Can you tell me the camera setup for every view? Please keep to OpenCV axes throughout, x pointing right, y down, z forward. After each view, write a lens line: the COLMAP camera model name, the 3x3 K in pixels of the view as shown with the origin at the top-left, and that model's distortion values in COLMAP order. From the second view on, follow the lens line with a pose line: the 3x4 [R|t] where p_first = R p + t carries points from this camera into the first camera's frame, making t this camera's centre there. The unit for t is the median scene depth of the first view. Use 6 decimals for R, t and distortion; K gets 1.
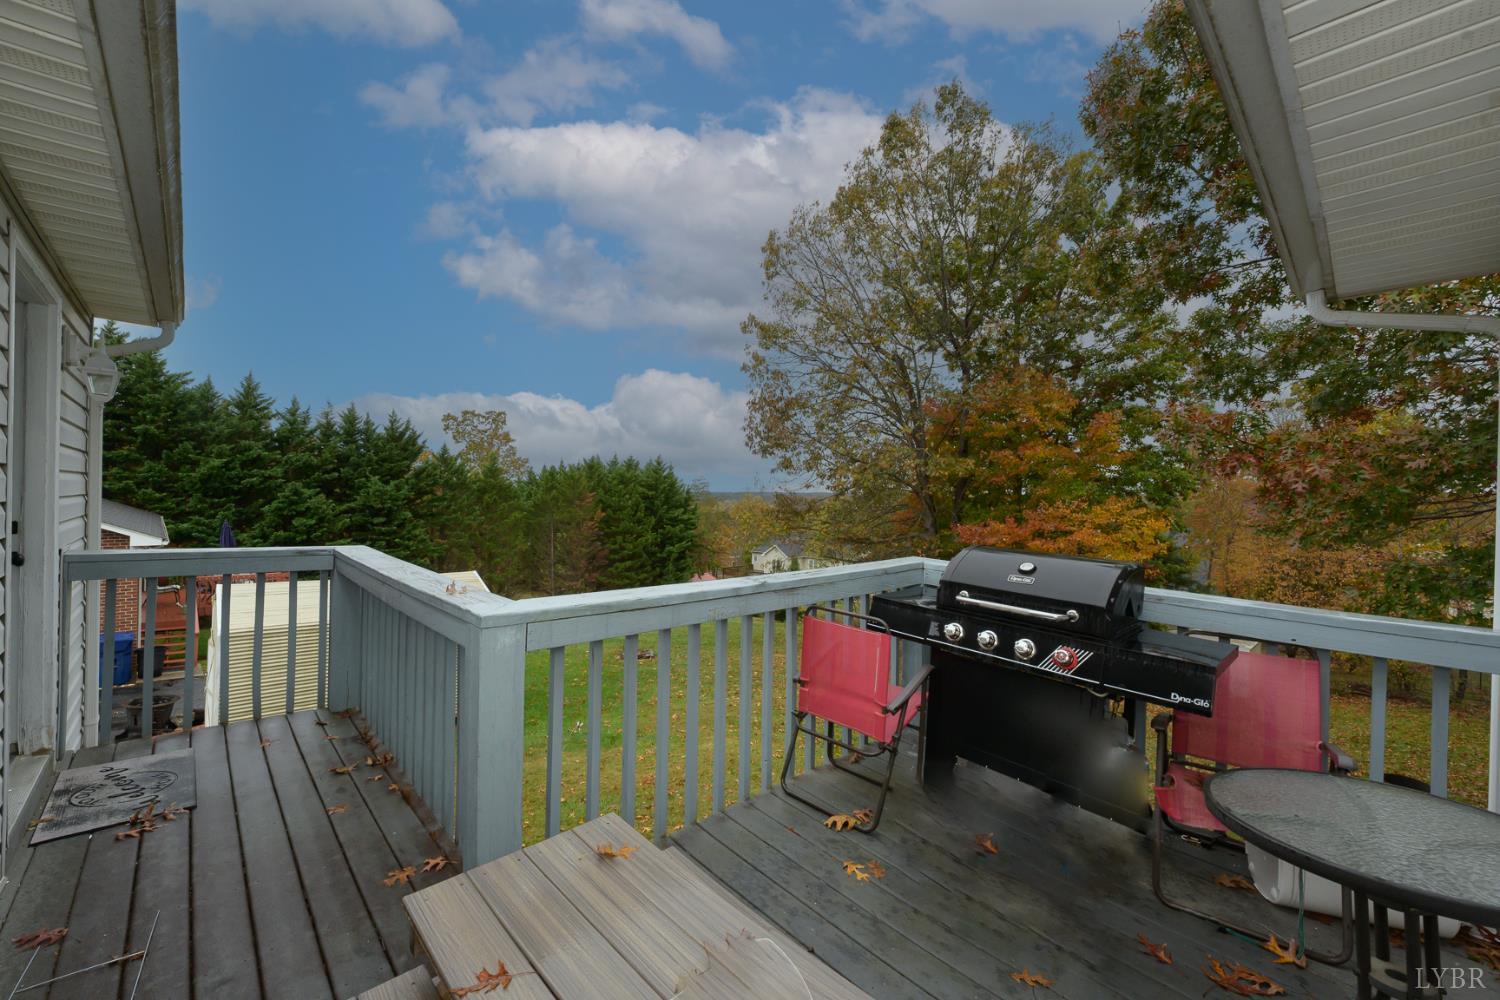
lens RADIAL K [[598.1, 0, 747.9], [0, 598.1, 499.4], [0, 0, 1]] dist [-0.001671, 0.000383]
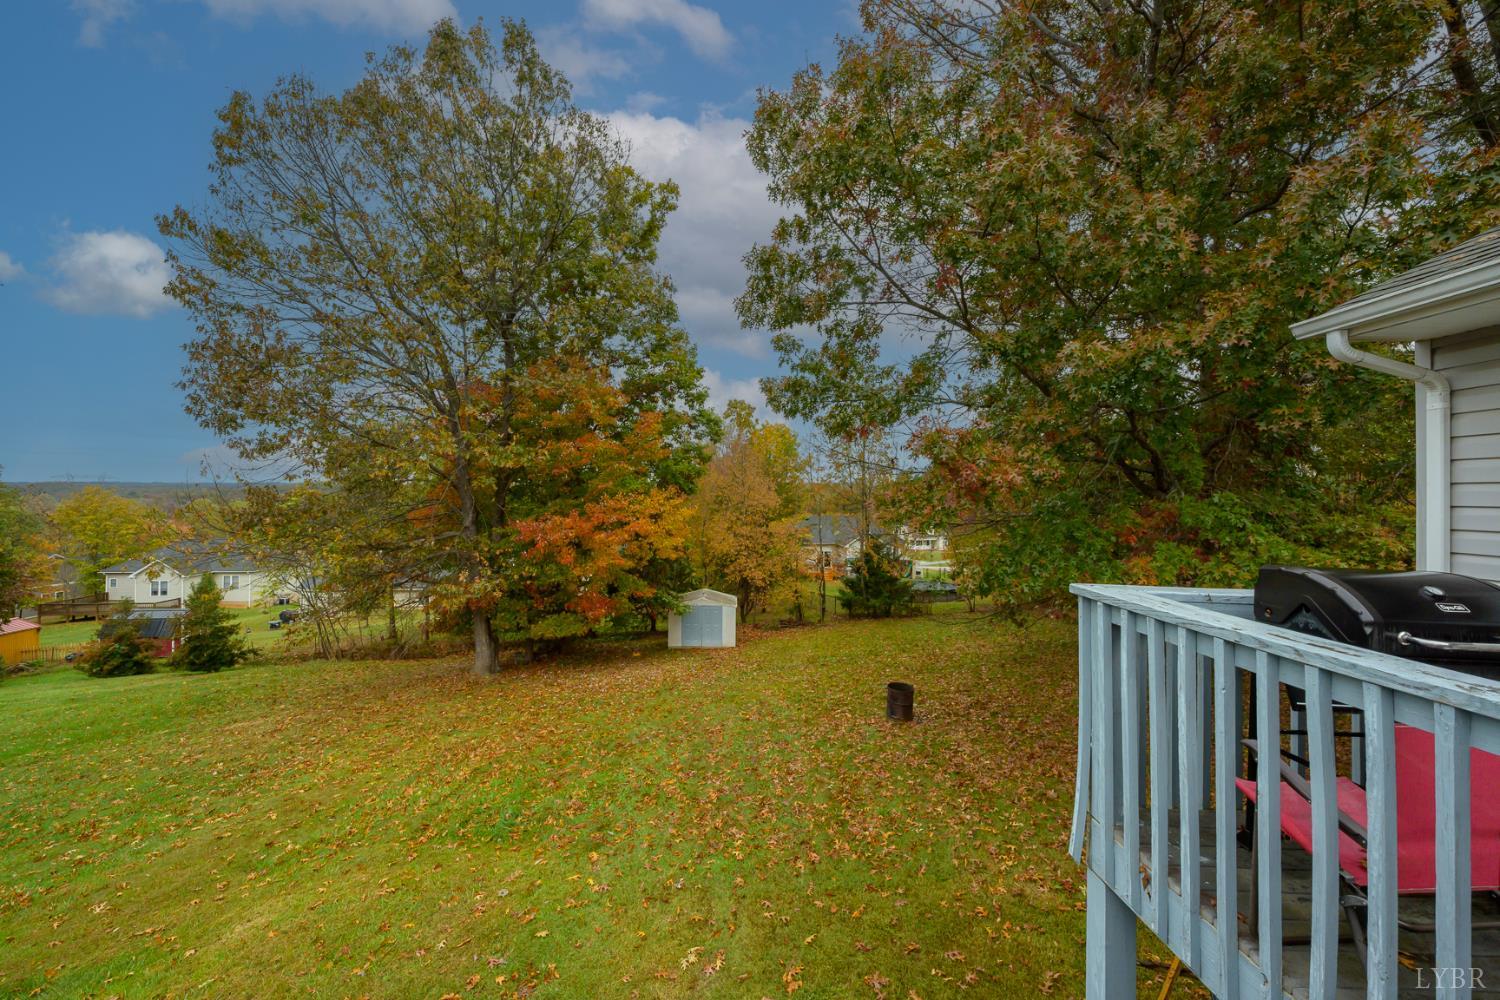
lens RADIAL K [[598.1, 0, 755.2], [0, 598.1, 488.3], [0, 0, 1]] dist [-0.001671, 0.000383]
pose [[0.649187, -0.006448, 0.760602, -0.085967], [0.006807, 0.999973, 0.002667, -0.005736], [-0.760599, 0.003446, 0.649213, 0.118031]]
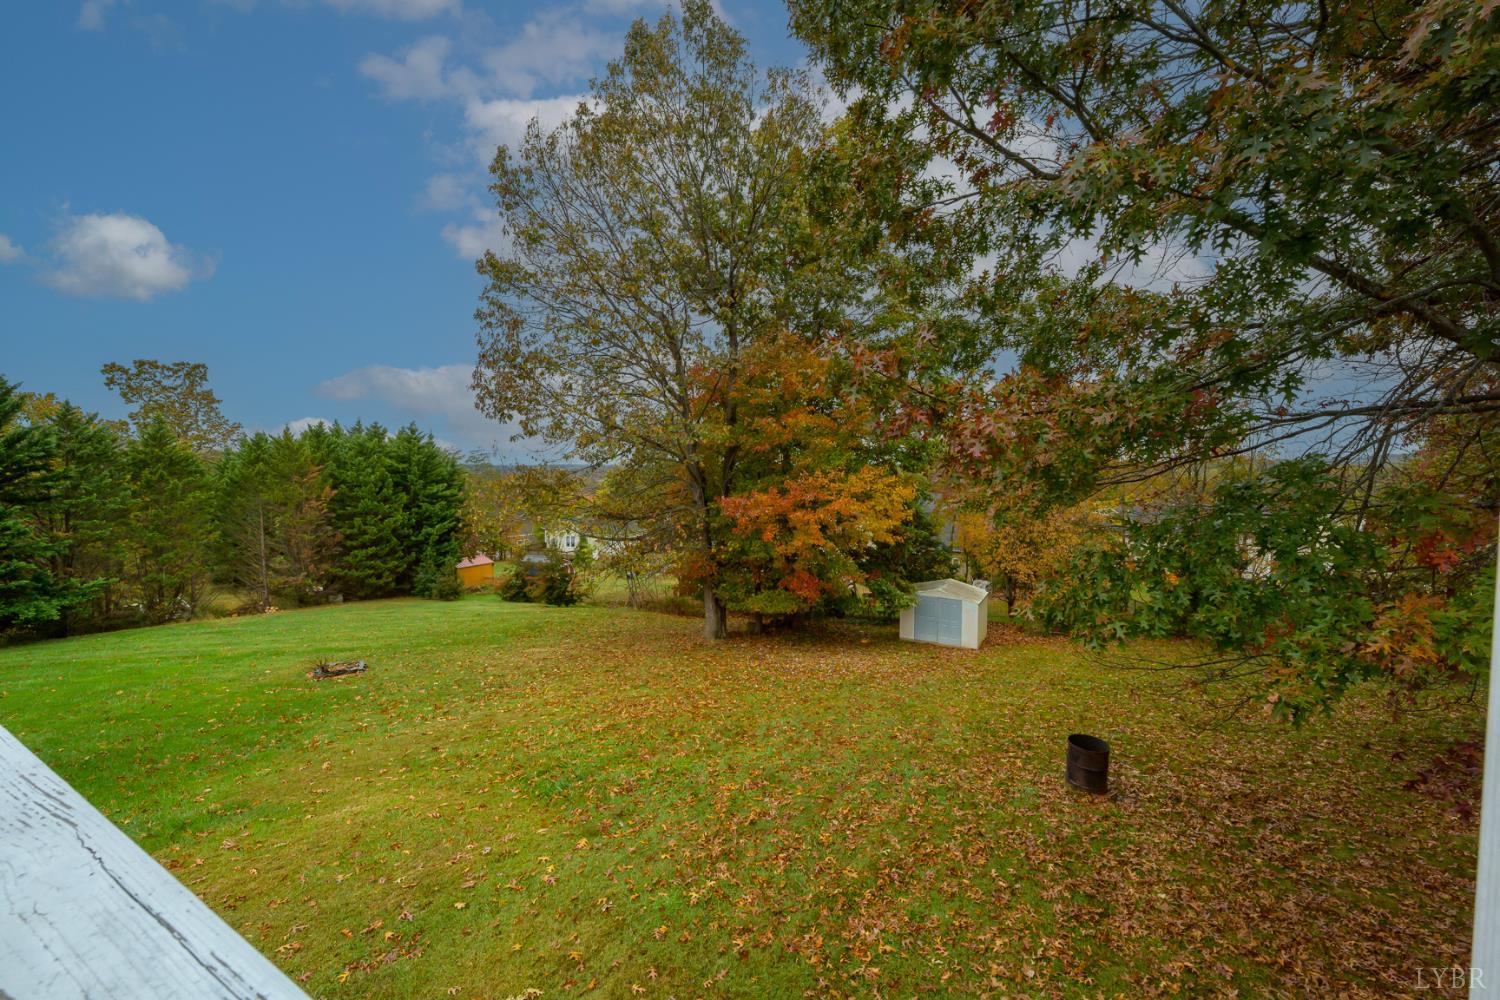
lens RADIAL K [[598.1, 0, 747.8], [0, 598.1, 496.8], [0, 0, 1]] dist [-0.001671, 0.000383]
pose [[0.951905, -0.024156, 0.305441, 0.089947], [0.010910, 0.998927, 0.044998, 0.000751], [-0.306201, -0.039502, 0.951147, 0.081238]]
